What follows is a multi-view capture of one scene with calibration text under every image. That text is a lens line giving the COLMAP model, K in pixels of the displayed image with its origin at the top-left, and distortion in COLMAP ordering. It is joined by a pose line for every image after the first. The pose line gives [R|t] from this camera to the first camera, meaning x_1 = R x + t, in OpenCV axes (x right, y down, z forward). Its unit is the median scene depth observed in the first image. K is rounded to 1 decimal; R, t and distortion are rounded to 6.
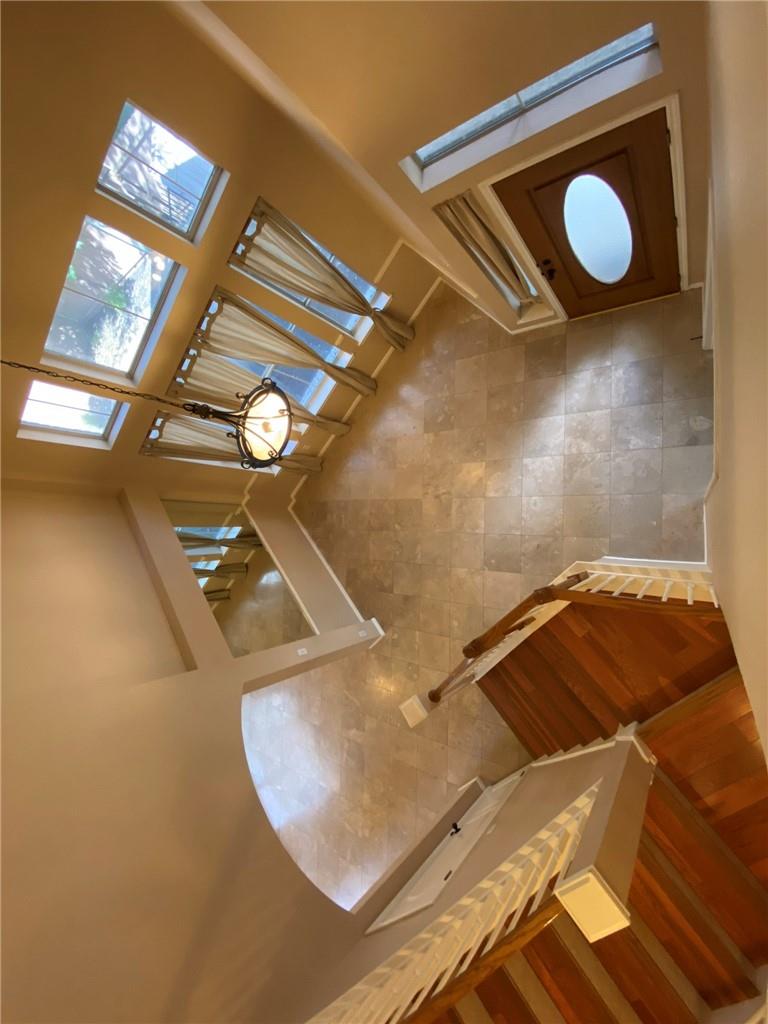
lens RADIAL K [[417.8, 0, 384.0], [0, 417.8, 512.0], [0, 0, 1]] dist [0.026882, -0.023575]
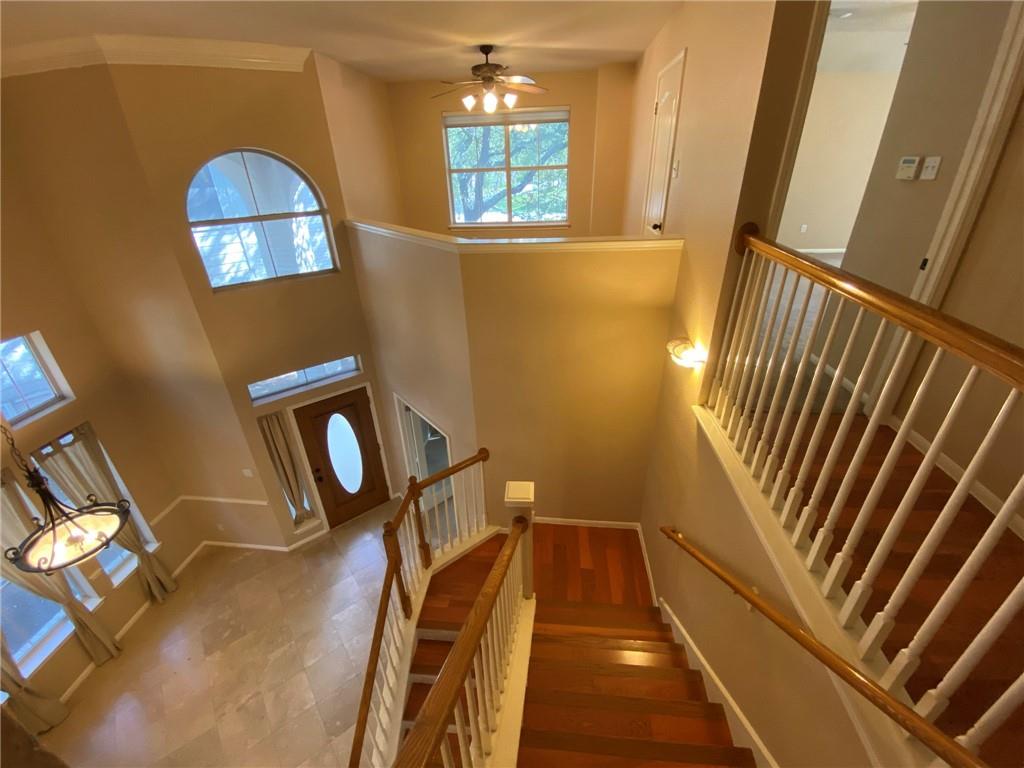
lens RADIAL K [[417.8, 0, 509.4], [0, 417.8, 381.4], [0, 0, 1]] dist [0.026882, -0.023575]
pose [[0.633421, 0.262940, 0.727764, -0.409944], [0.628611, 0.373606, -0.682105, 0.830019], [-0.451250, 0.889540, 0.071363, 0.195144]]
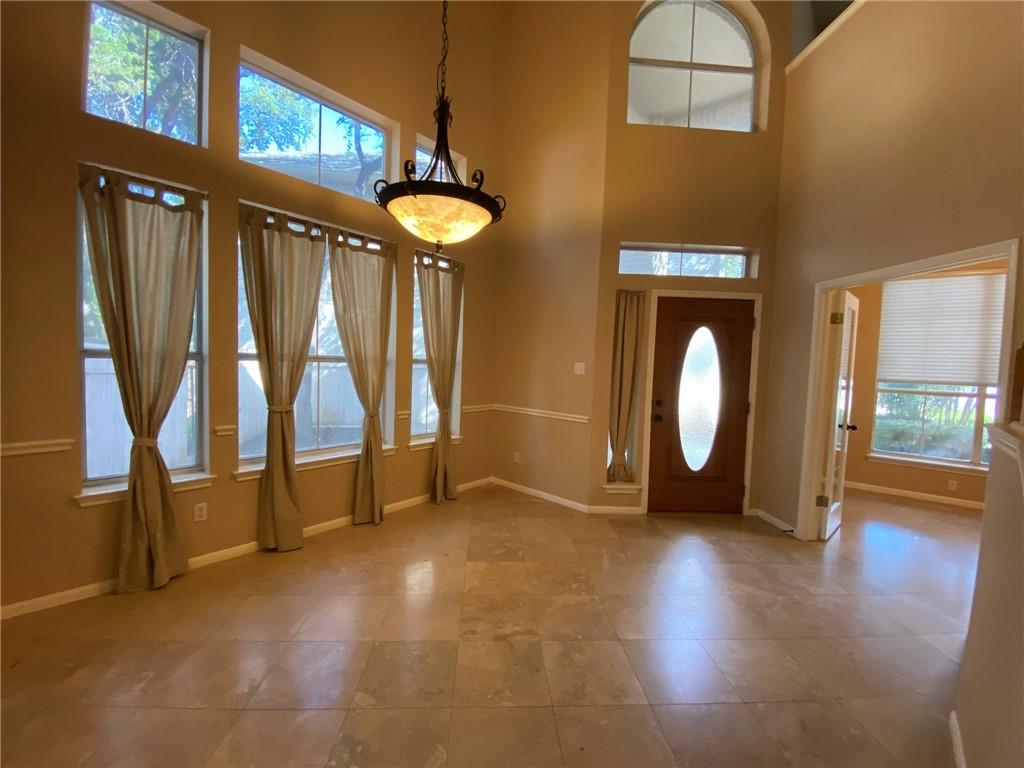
lens RADIAL K [[417.8, 0, 509.4], [0, 417.8, 381.4], [0, 0, 1]] dist [0.026882, -0.023575]
pose [[0.785731, 0.610014, 0.102516, -0.090503], [0.055955, 0.094958, -0.993907, 0.490241], [-0.616032, 0.786681, 0.040478, 1.059401]]
